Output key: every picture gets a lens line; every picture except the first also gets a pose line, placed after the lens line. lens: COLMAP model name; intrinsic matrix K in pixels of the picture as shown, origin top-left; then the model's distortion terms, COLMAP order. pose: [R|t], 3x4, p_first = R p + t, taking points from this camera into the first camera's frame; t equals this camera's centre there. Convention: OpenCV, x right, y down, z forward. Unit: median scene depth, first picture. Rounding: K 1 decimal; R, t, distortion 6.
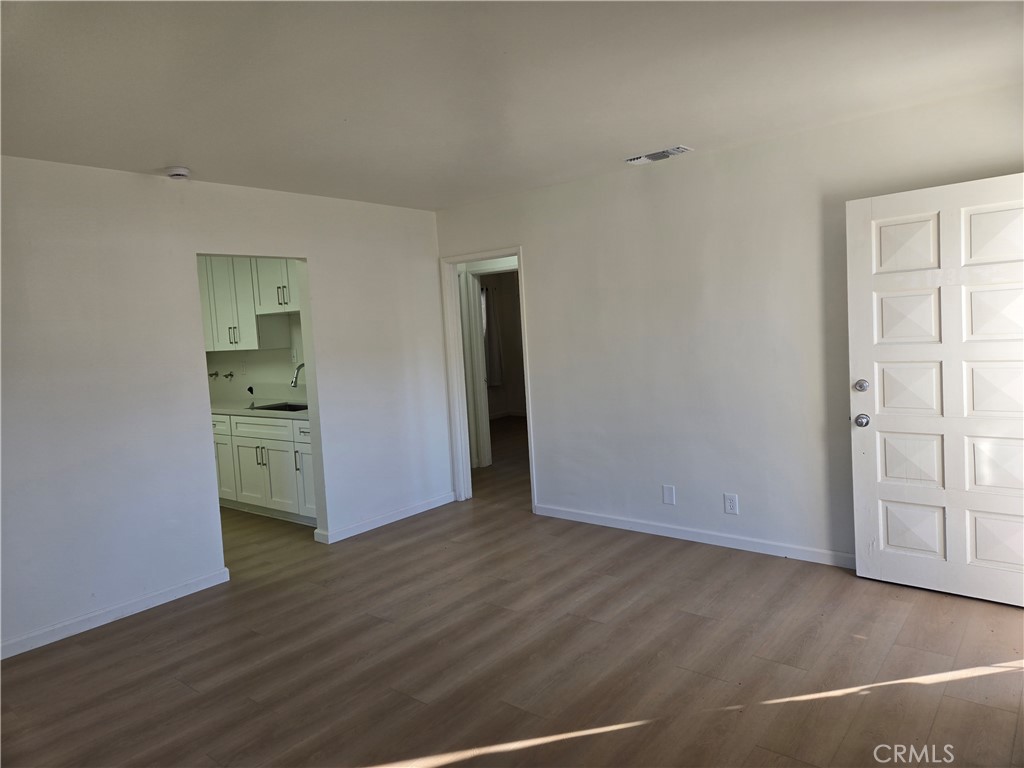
lens RADIAL K [[677.4, 0, 512.0], [0, 677.4, 384.0], [0, 0, 1]] dist [0.096370, -0.066292]
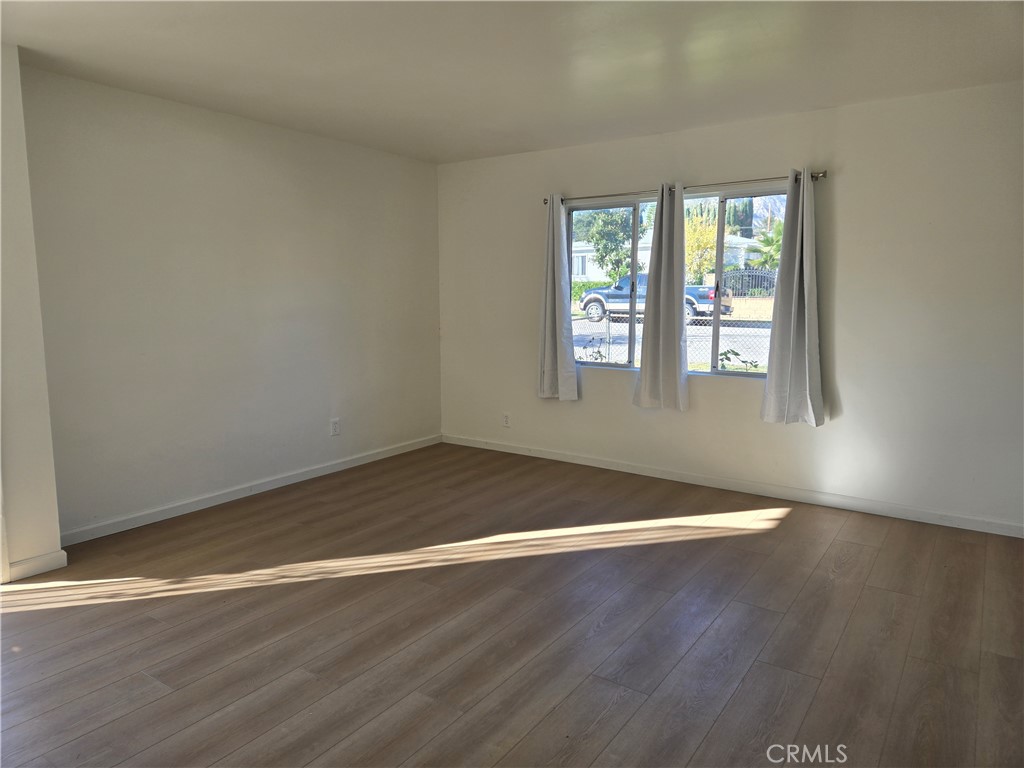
lens RADIAL K [[677.4, 0, 512.0], [0, 677.4, 384.0], [0, 0, 1]] dist [0.096370, -0.066292]
pose [[-0.995853, 0.066472, -0.062107, -0.070811], [0.050539, 0.971910, 0.229863, -0.114672], [0.075642, 0.225771, -0.971239, 1.731672]]
